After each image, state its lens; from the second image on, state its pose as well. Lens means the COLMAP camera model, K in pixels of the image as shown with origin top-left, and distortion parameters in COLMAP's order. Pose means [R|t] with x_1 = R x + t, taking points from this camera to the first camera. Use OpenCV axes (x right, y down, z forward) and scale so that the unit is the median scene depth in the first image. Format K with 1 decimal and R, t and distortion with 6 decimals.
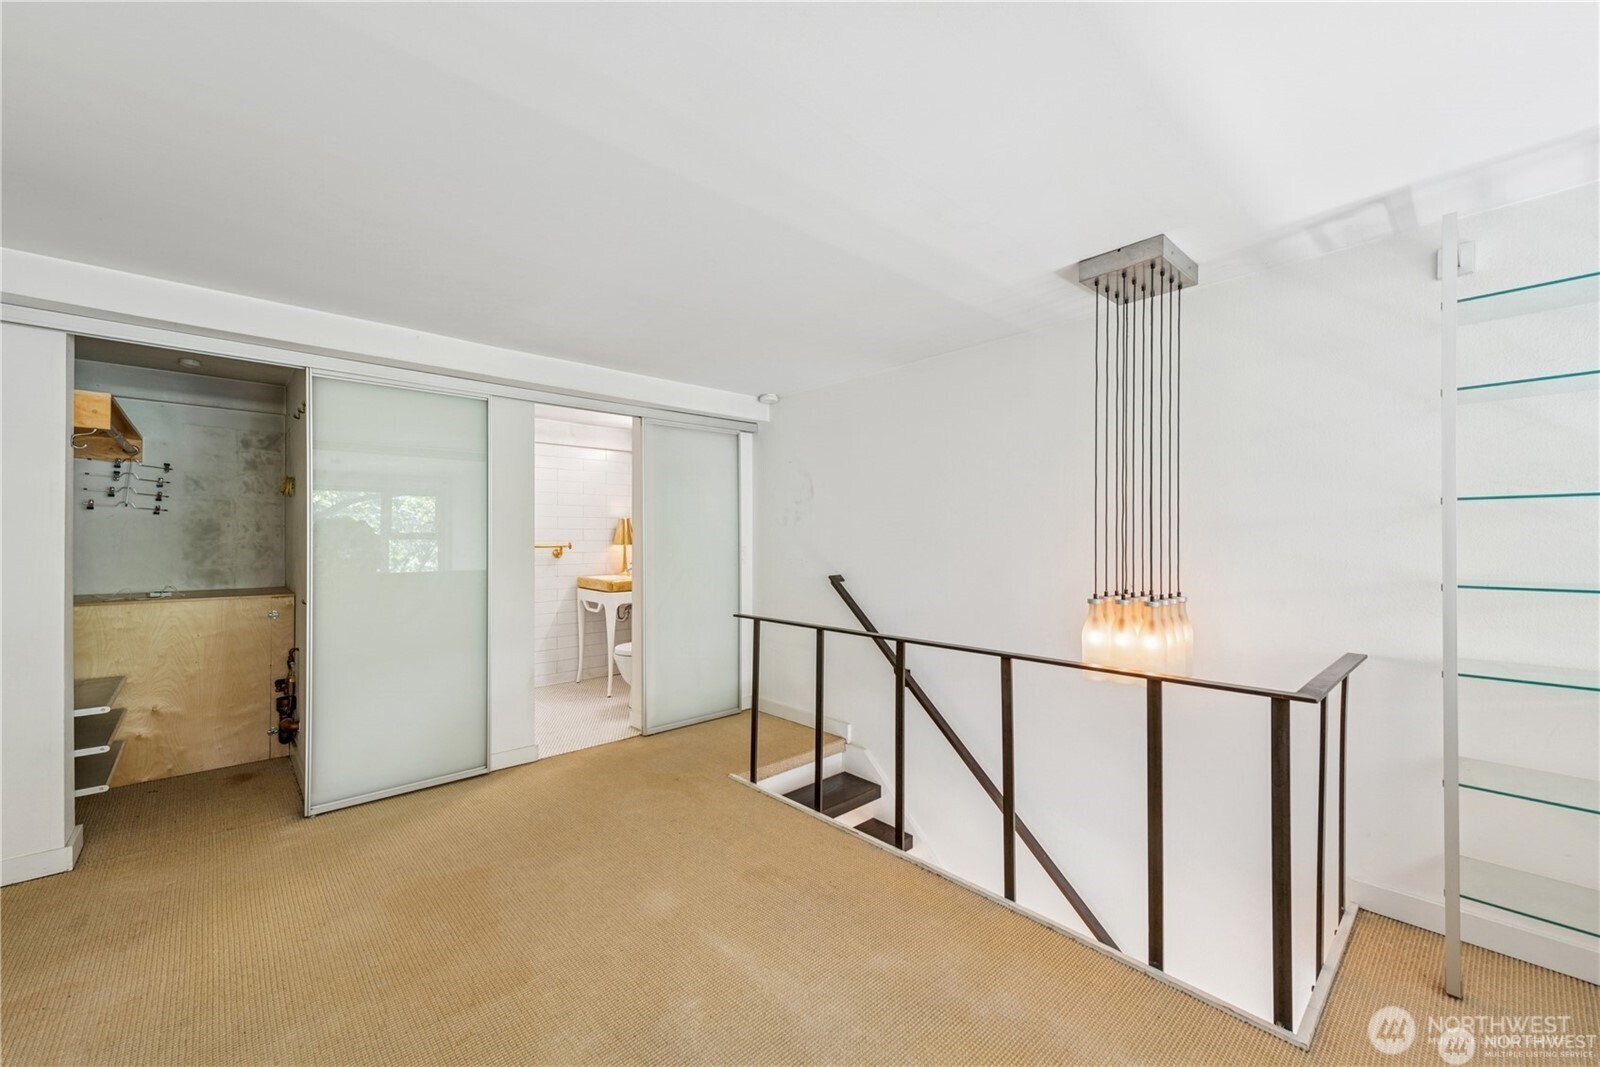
lens RADIAL K [[631.3, 0, 802.9], [0, 631.3, 548.0], [0, 0, 1]] dist [0.010094, -0.000105]
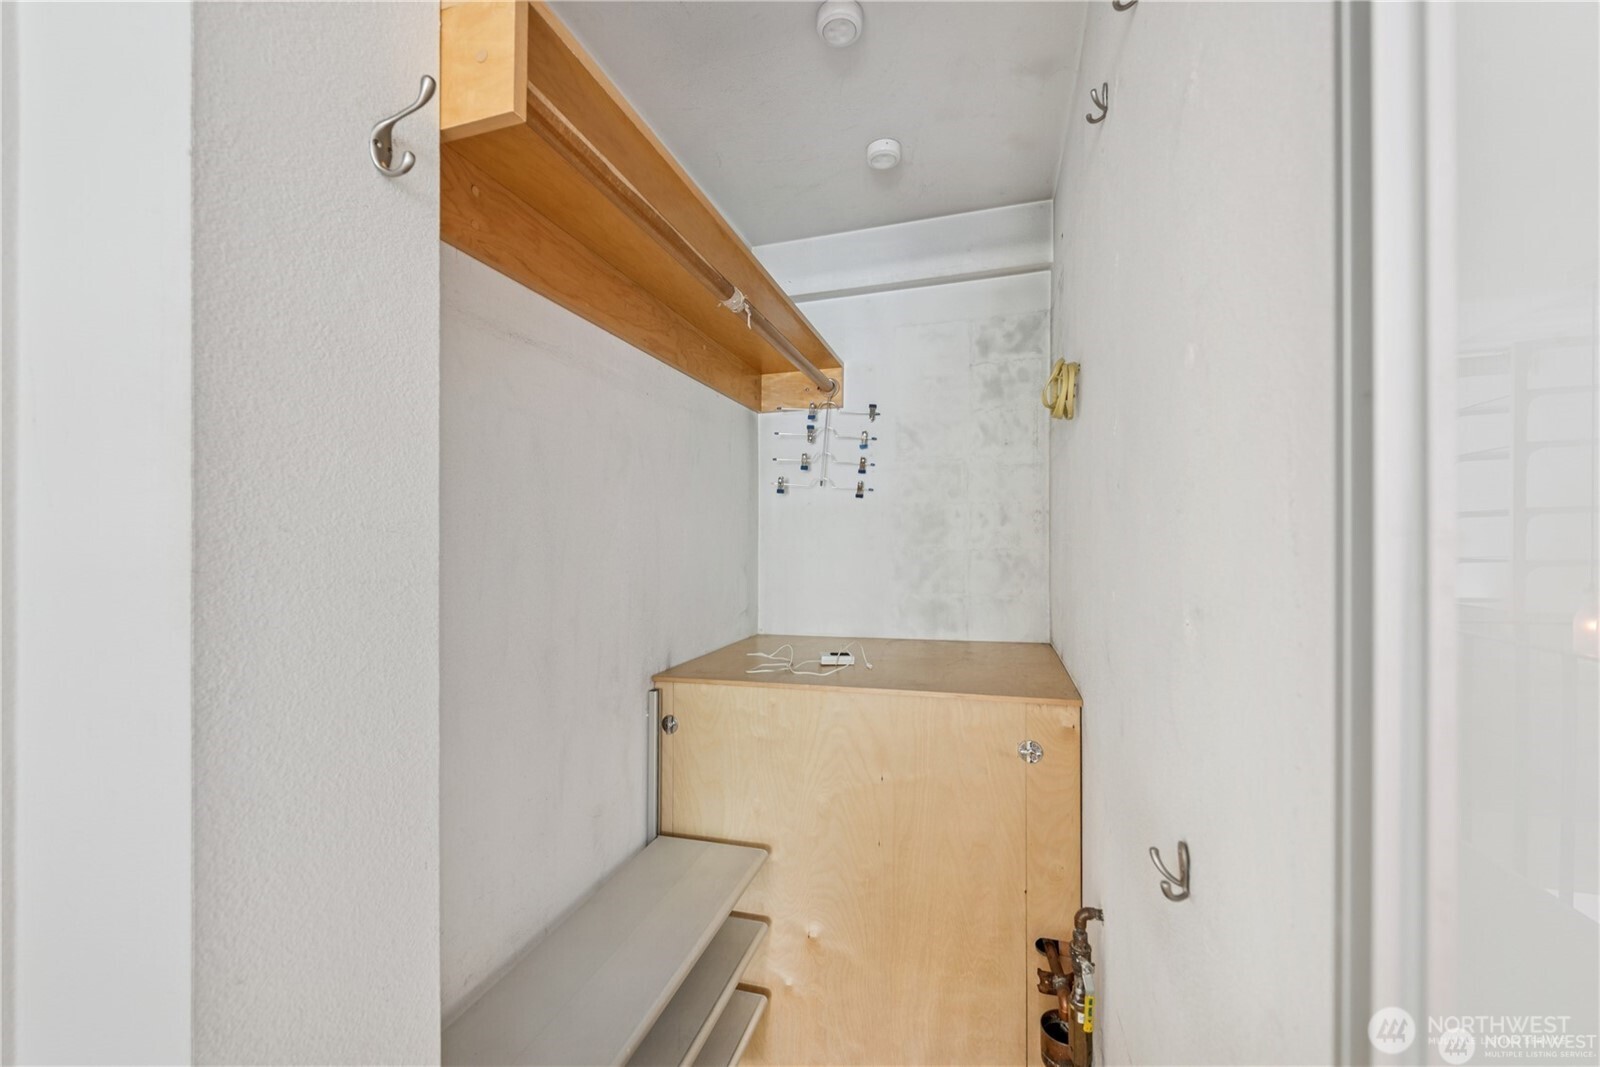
lens RADIAL K [[631.3, 0, 802.9], [0, 631.3, 548.0], [0, 0, 1]] dist [0.010094, -0.000105]
pose [[0.509059, 0.000243, -0.860731, -0.531661], [0.000580, 1.000000, 0.000625, -0.008933], [0.860731, -0.000817, 0.509059, 0.636870]]
